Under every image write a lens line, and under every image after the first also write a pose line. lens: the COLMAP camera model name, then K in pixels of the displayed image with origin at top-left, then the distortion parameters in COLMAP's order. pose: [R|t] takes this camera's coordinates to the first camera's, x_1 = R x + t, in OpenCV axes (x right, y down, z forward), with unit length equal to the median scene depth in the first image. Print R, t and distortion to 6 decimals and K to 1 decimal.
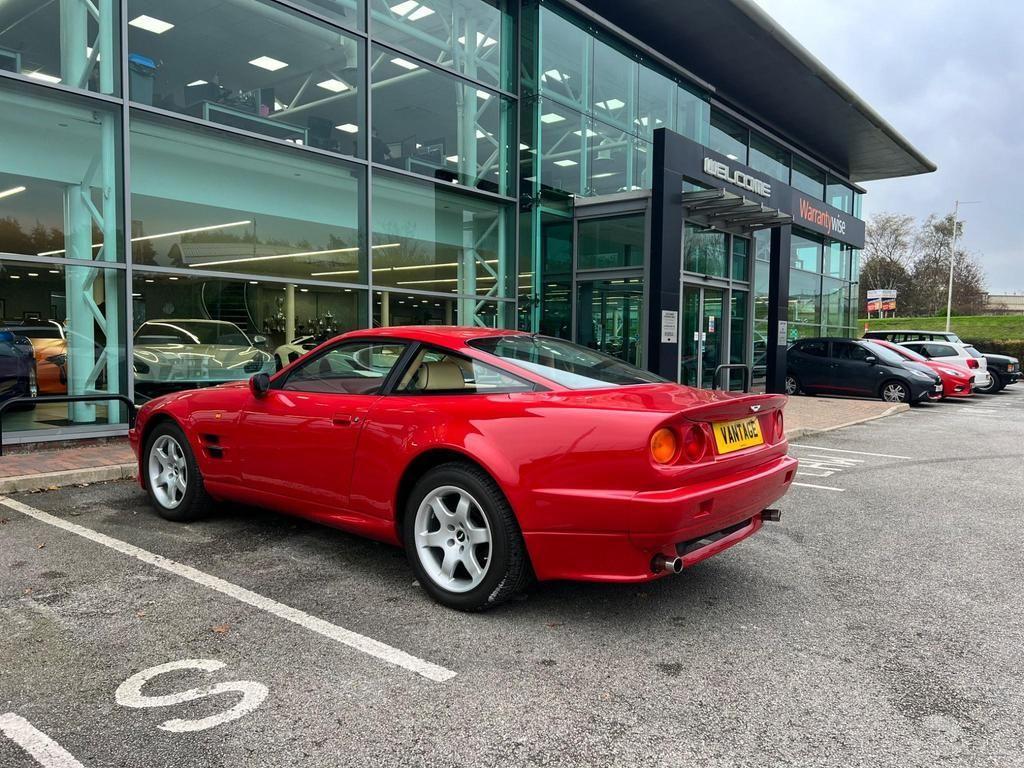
lens RADIAL K [[770.4, 0, 520.9], [0, 770.4, 384.8], [0, 0, 1]] dist [0.054218, -0.058269]
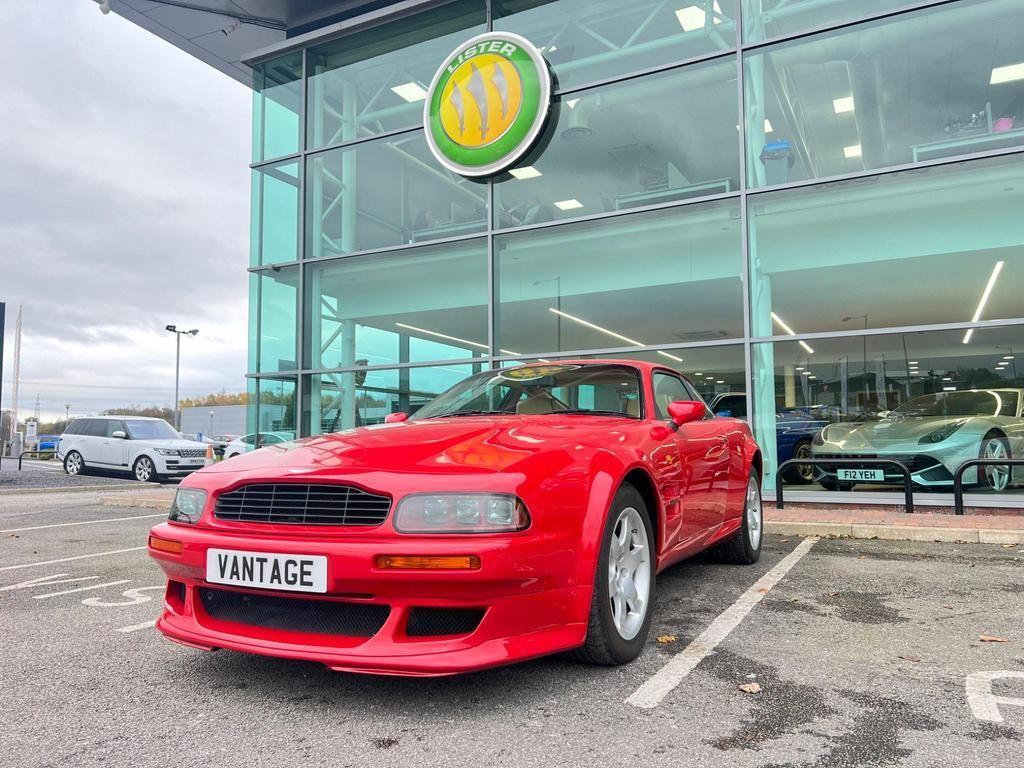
lens RADIAL K [[770.4, 0, 513.4], [0, 770.4, 388.6], [0, 0, 1]] dist [0.054218, -0.058269]
pose [[0.192891, -0.092304, -0.976869, 0.475225], [-0.043088, 0.993808, -0.102413, 0.036385], [0.980274, 0.061846, 0.187719, 0.509239]]
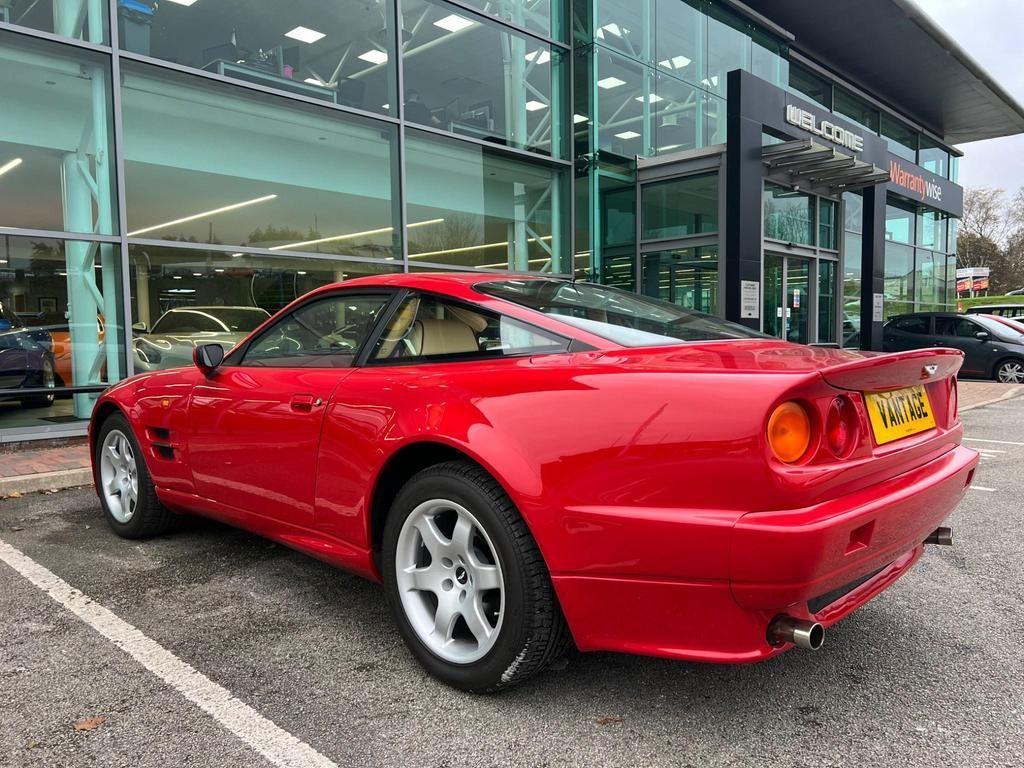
lens RADIAL K [[770.4, 0, 520.8], [0, 770.4, 389.0], [0, 0, 1]] dist [0.054218, -0.058269]
pose [[0.996031, -0.018900, -0.086980, 0.015010], [0.020035, 0.999725, 0.012195, 0.014837], [0.086726, -0.013890, 0.996135, 0.167107]]
